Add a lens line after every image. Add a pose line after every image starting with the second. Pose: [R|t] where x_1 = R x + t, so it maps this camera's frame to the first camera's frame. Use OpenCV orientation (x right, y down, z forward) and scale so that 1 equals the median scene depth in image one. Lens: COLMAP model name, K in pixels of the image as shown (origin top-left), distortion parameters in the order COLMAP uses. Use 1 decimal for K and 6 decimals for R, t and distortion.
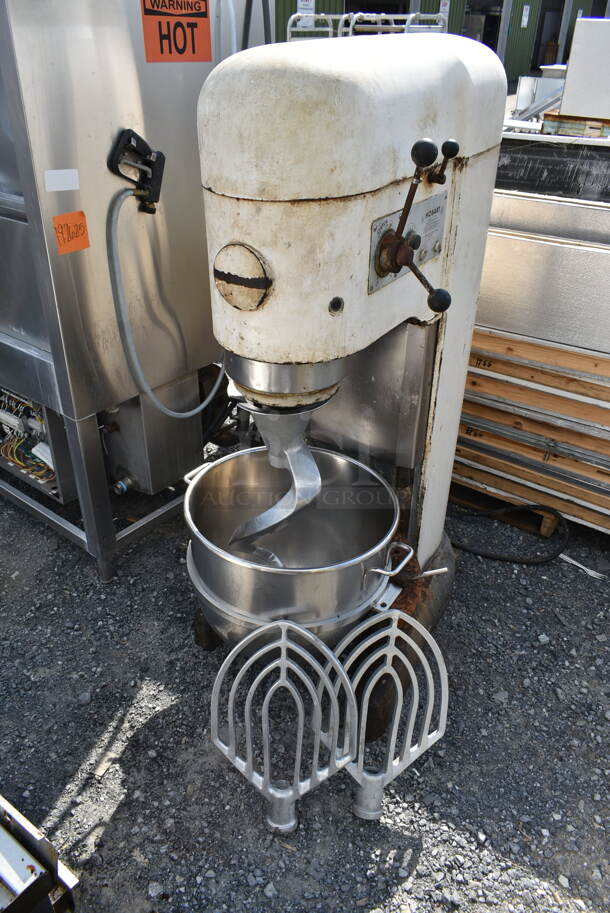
lens RADIAL K [[692.1, 0, 305.4], [0, 692.1, 456.4], [0, 0, 1]] dist [-0.018994, 0.005807]
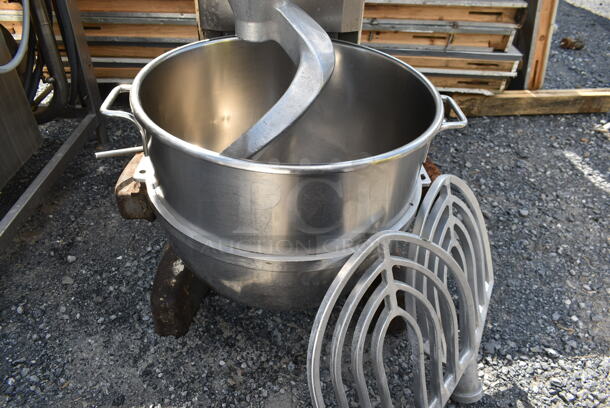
lens RADIAL K [[462.4, 0, 308.5], [0, 462.4, 204.0], [0, 0, 1]] dist [-0.018994, 0.005807]
pose [[0.796465, -0.370943, 0.477539, -0.279326], [0.295069, 0.927745, 0.228522, 0.076248], [-0.527804, -0.041103, 0.848371, 0.596902]]
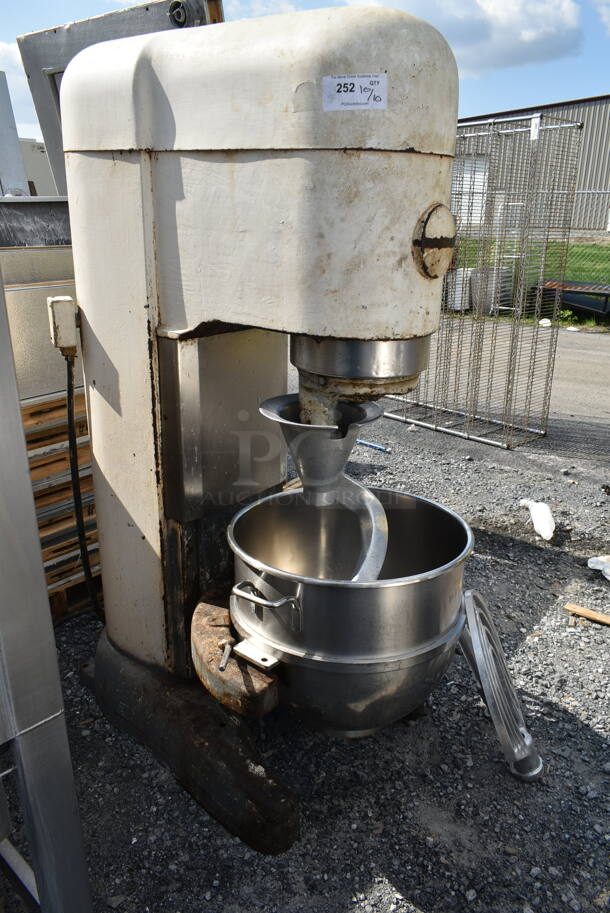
lens RADIAL K [[692.1, 0, 308.8], [0, 692.1, 463.7], [0, 0, 1]] dist [-0.018994, 0.005807]
pose [[0.081129, -0.354500, 0.931530, -0.834018], [0.518633, 0.813130, 0.264273, -0.268321], [-0.851139, 0.461681, 0.249824, 0.800476]]
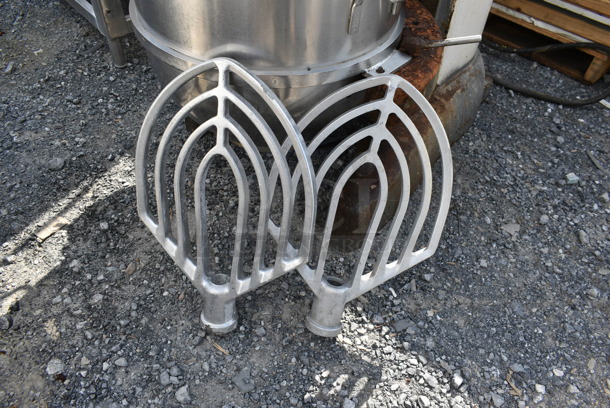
lens RADIAL K [[462.4, 0, 308.0], [0, 462.4, 203.1], [0, 0, 1]] dist [-0.018994, 0.005807]
pose [[0.983249, 0.143379, -0.112533, 0.113302], [-0.107985, 0.955631, 0.274060, 0.223861], [0.146835, -0.257318, 0.955106, 0.504472]]
